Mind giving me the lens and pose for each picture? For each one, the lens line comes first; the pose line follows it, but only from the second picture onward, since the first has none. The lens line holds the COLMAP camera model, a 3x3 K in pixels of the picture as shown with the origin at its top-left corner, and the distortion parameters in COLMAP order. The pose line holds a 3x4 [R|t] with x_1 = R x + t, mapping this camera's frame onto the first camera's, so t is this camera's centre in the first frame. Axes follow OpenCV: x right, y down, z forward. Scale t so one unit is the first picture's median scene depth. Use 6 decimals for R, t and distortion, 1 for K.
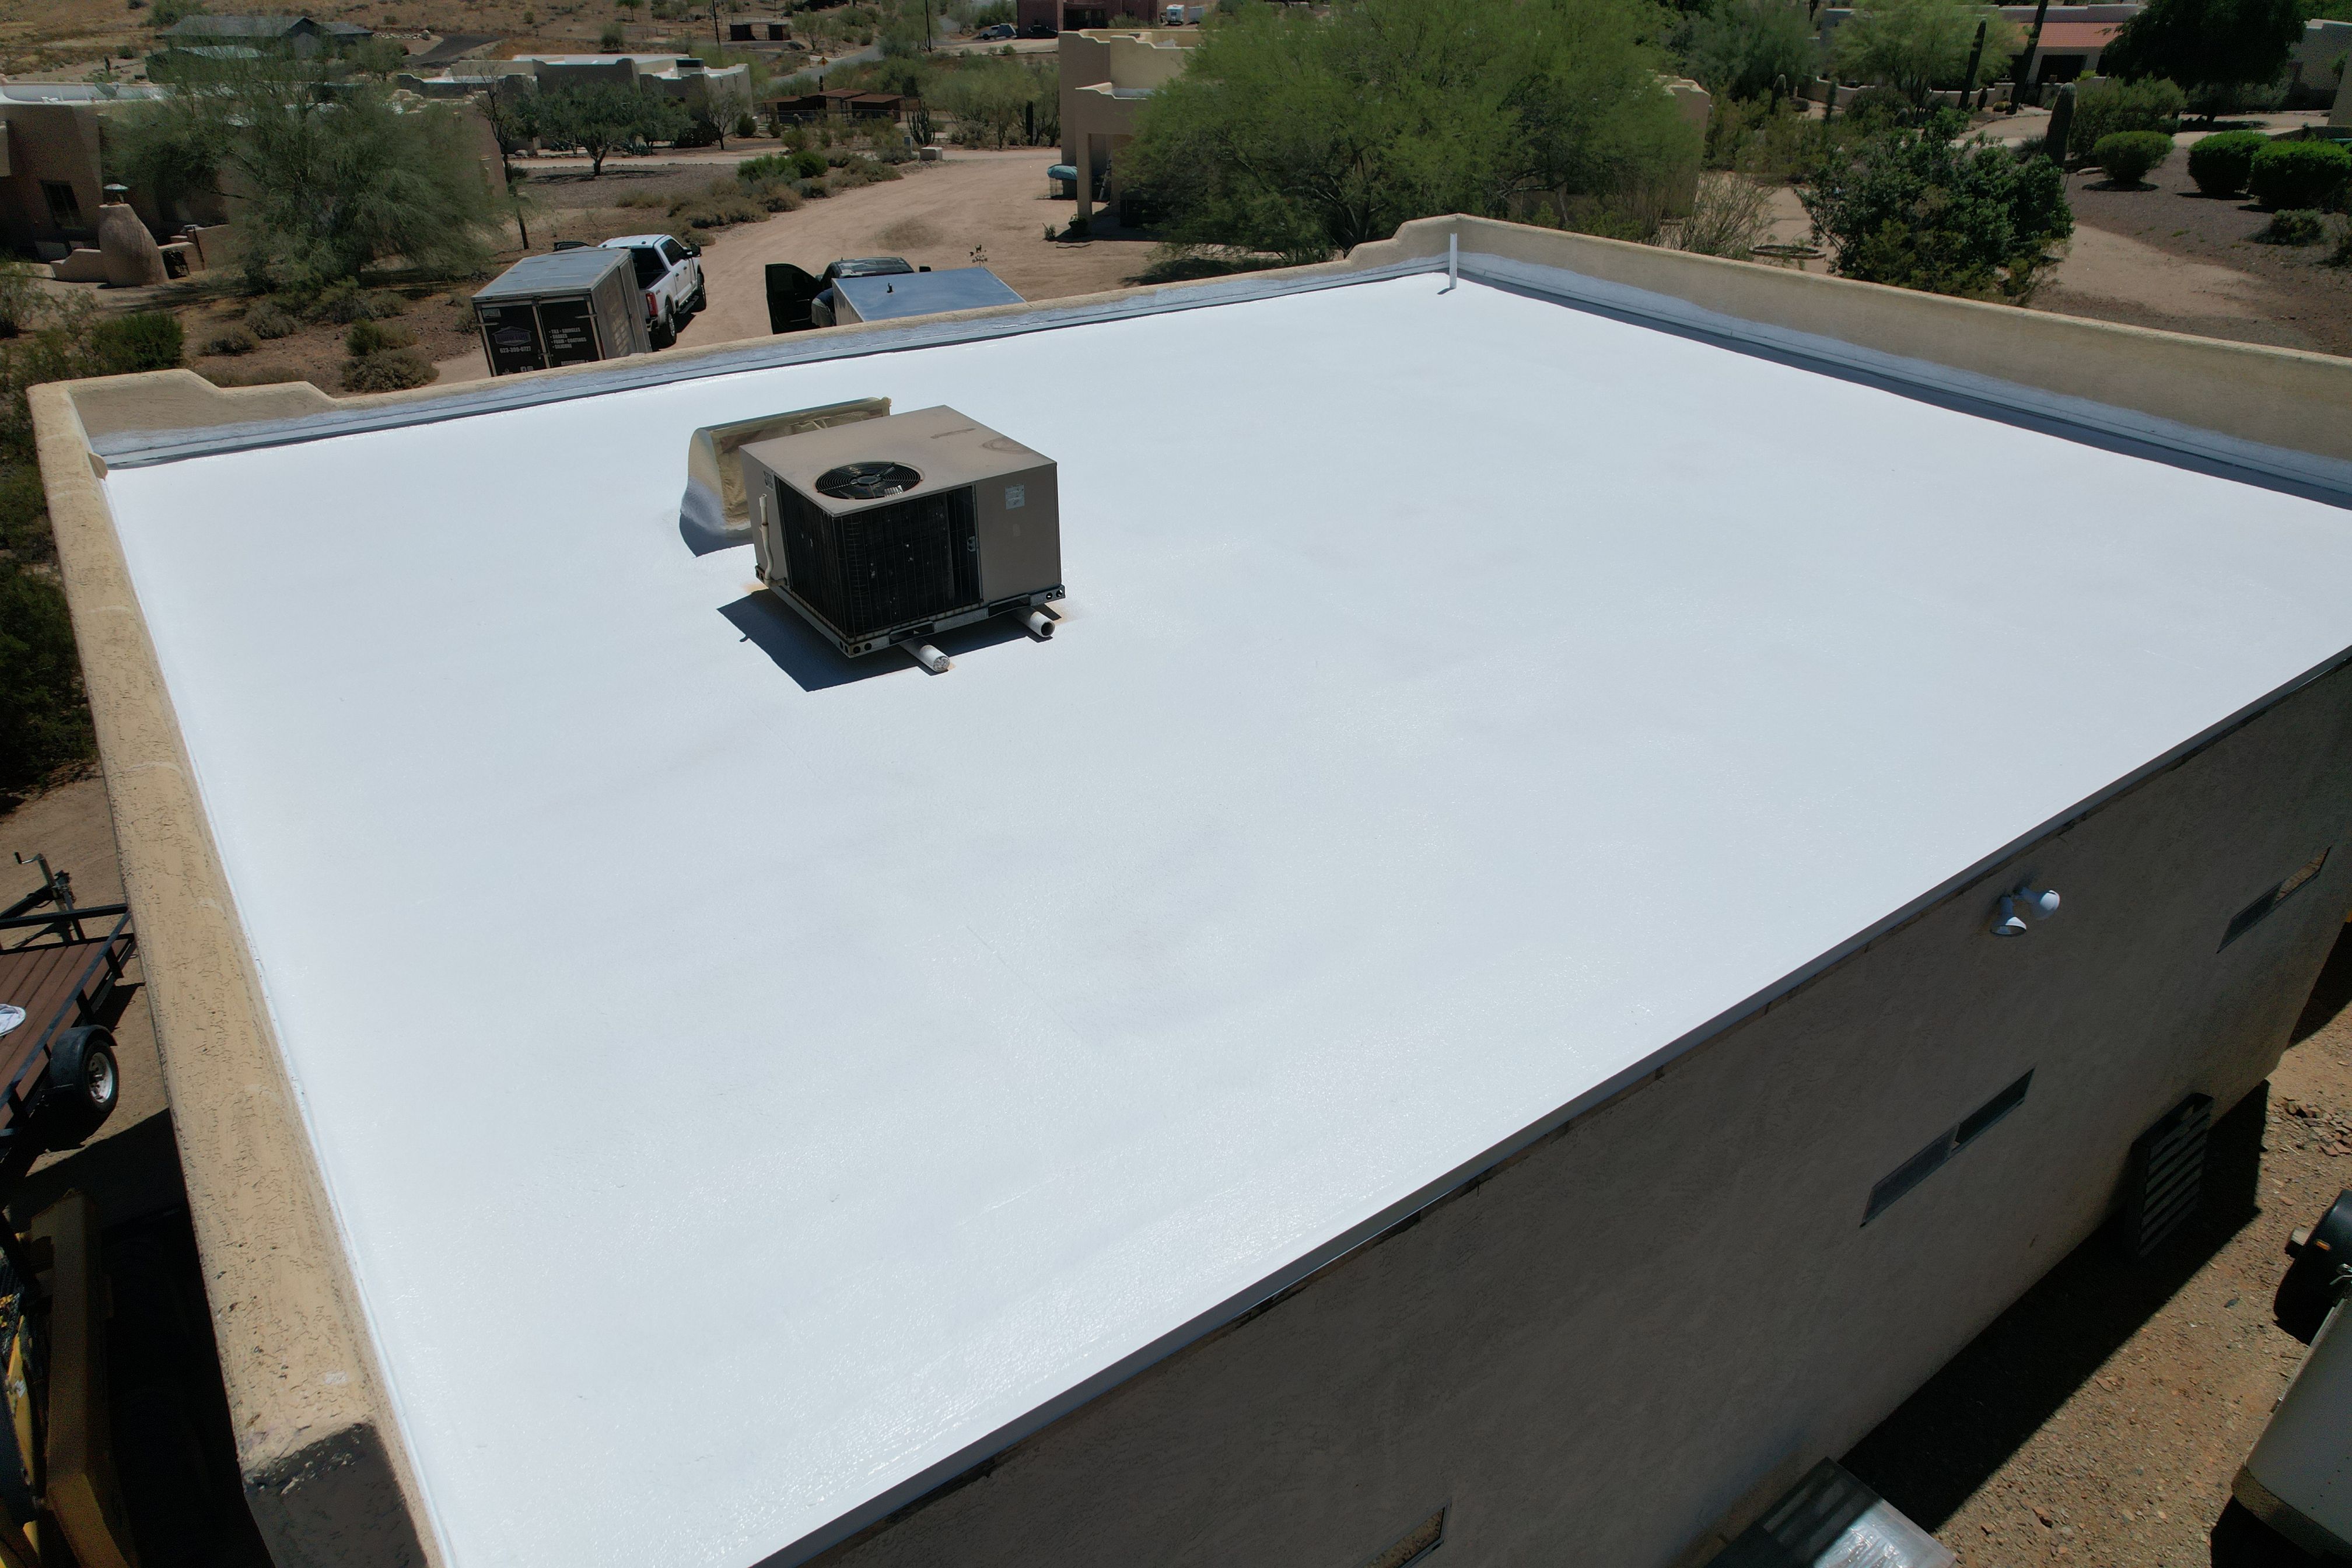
lens RADIAL K [[1507.6, 0, 1168.4], [0, 1507.6, 799.0], [0, 0, 1]] dist [-0.080604, 0.076606]
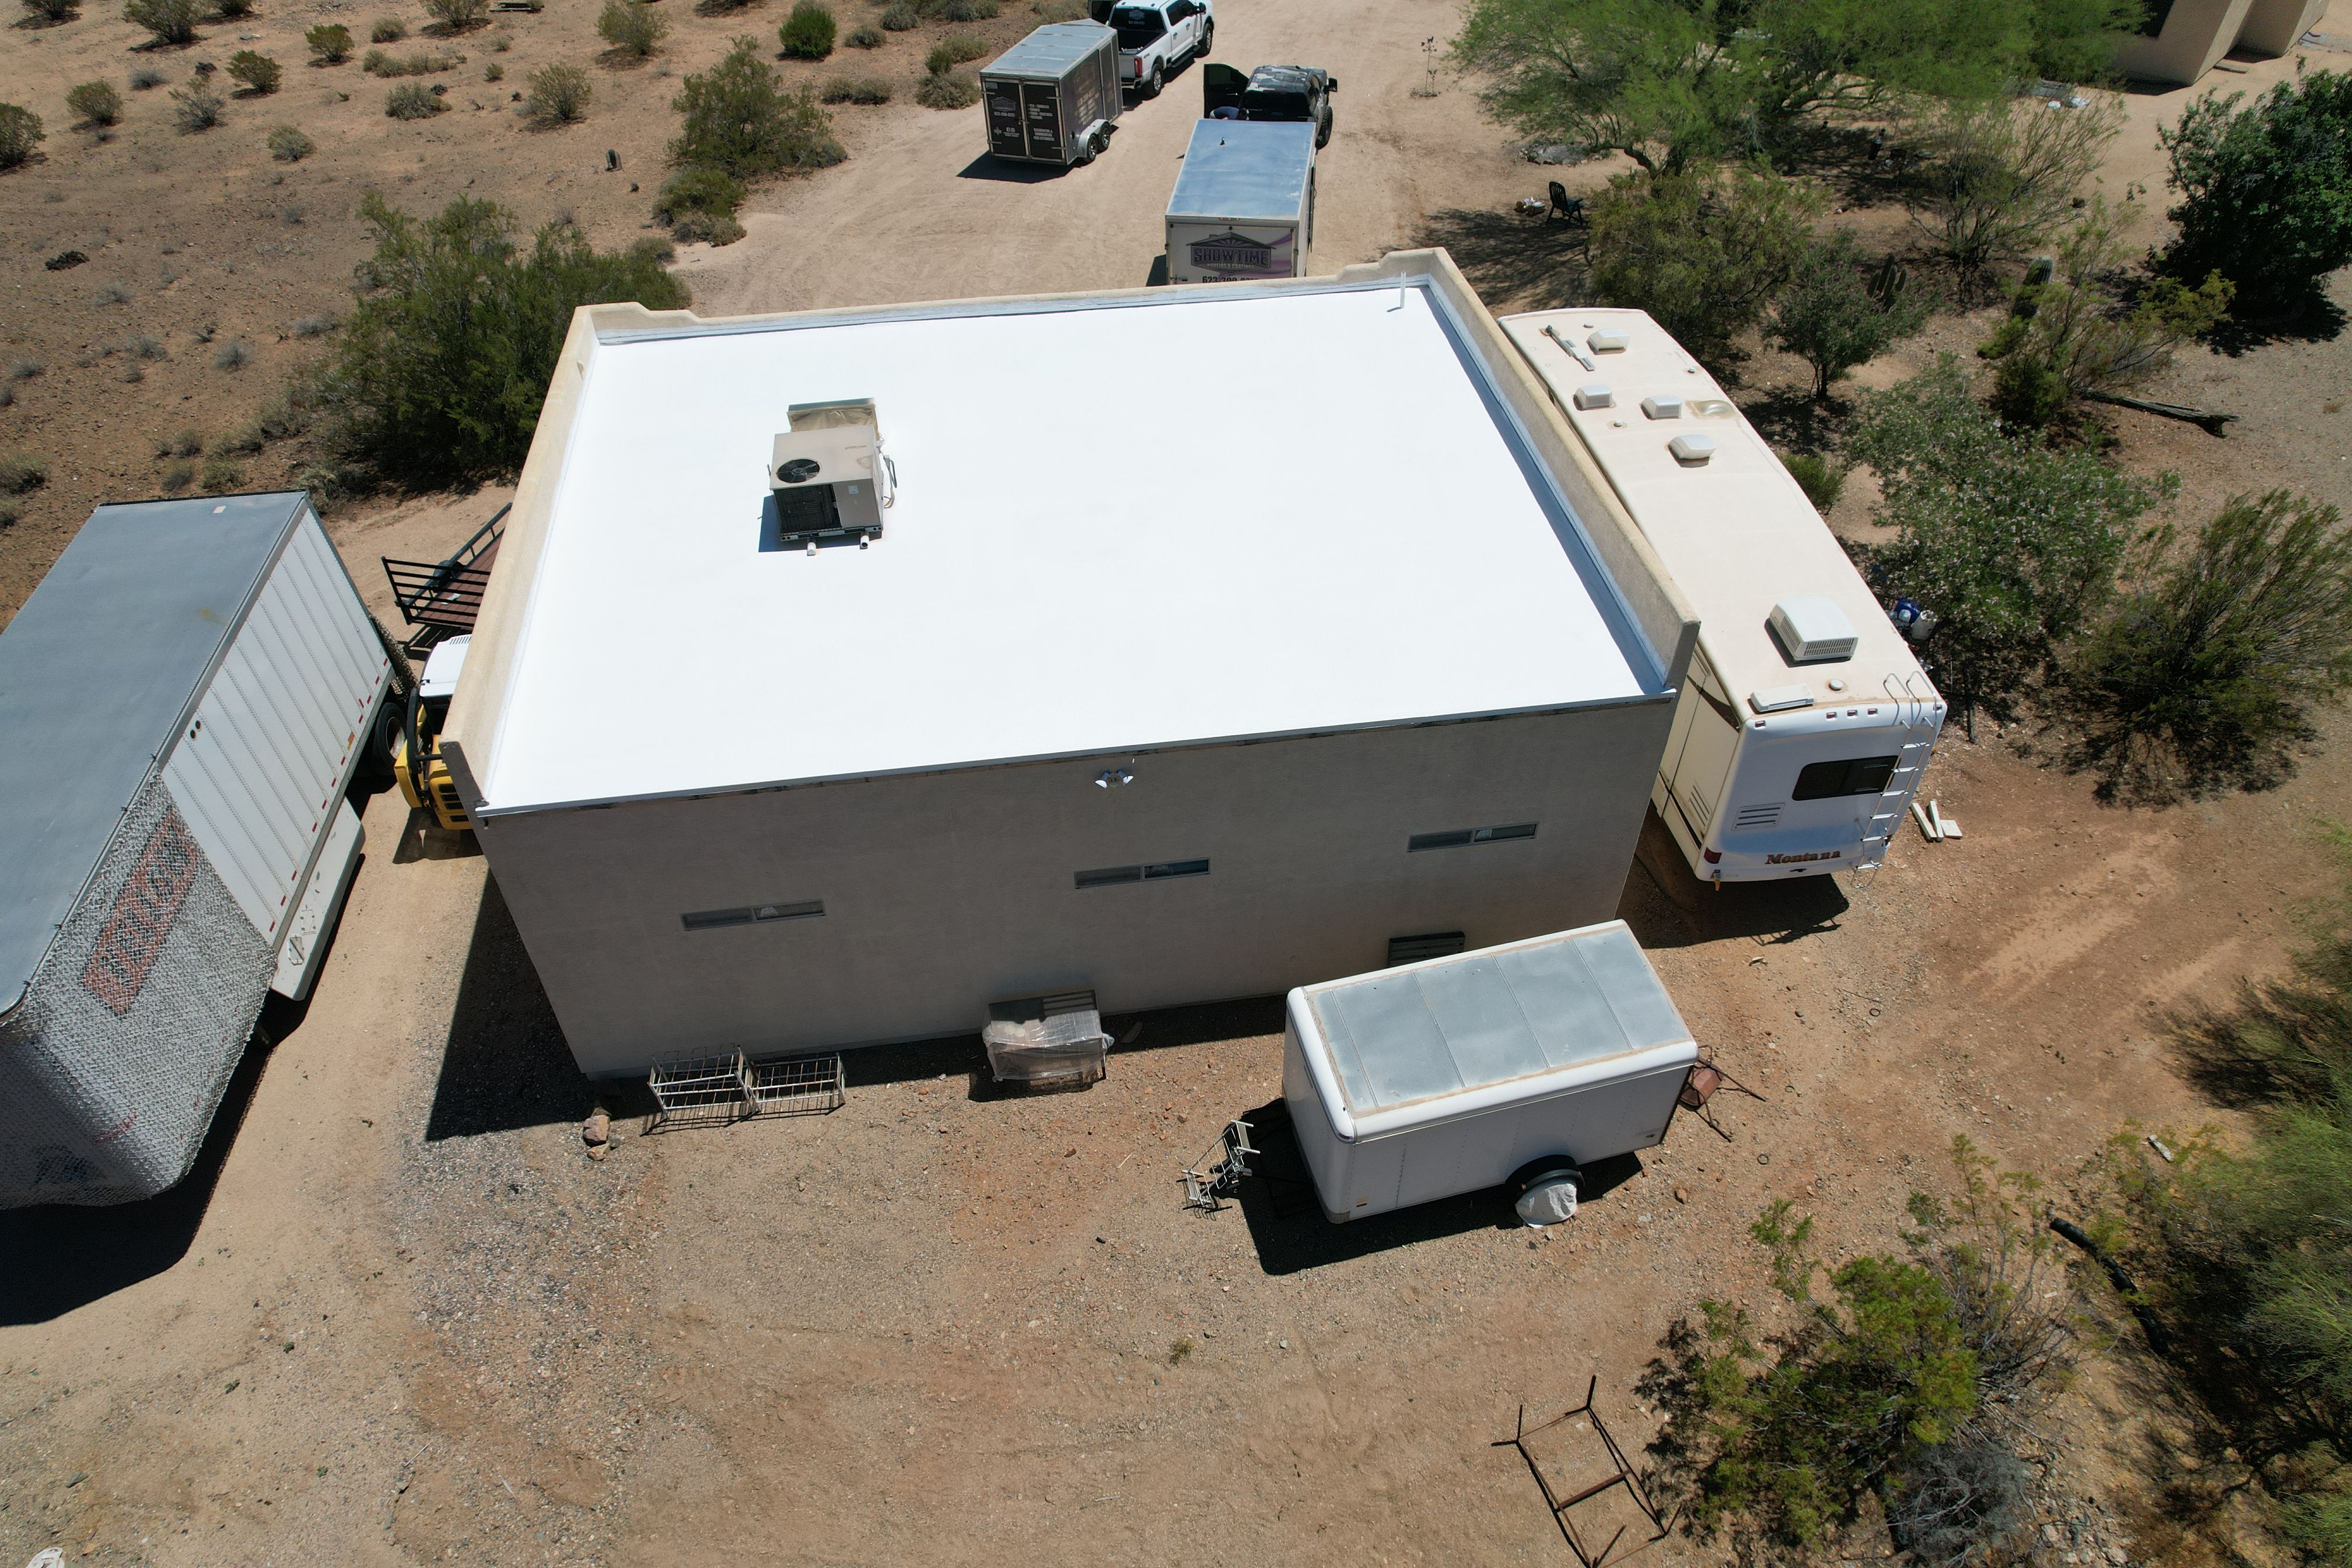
lens RADIAL K [[1507.6, 0, 1168.4], [0, 1507.6, 799.0], [0, 0, 1]] dist [-0.080604, 0.076606]
pose [[0.888788, 0.313860, -0.333987, 0.938814], [-0.222523, 0.932580, 0.284215, -0.386974], [0.400673, -0.178287, 0.898707, -0.739307]]
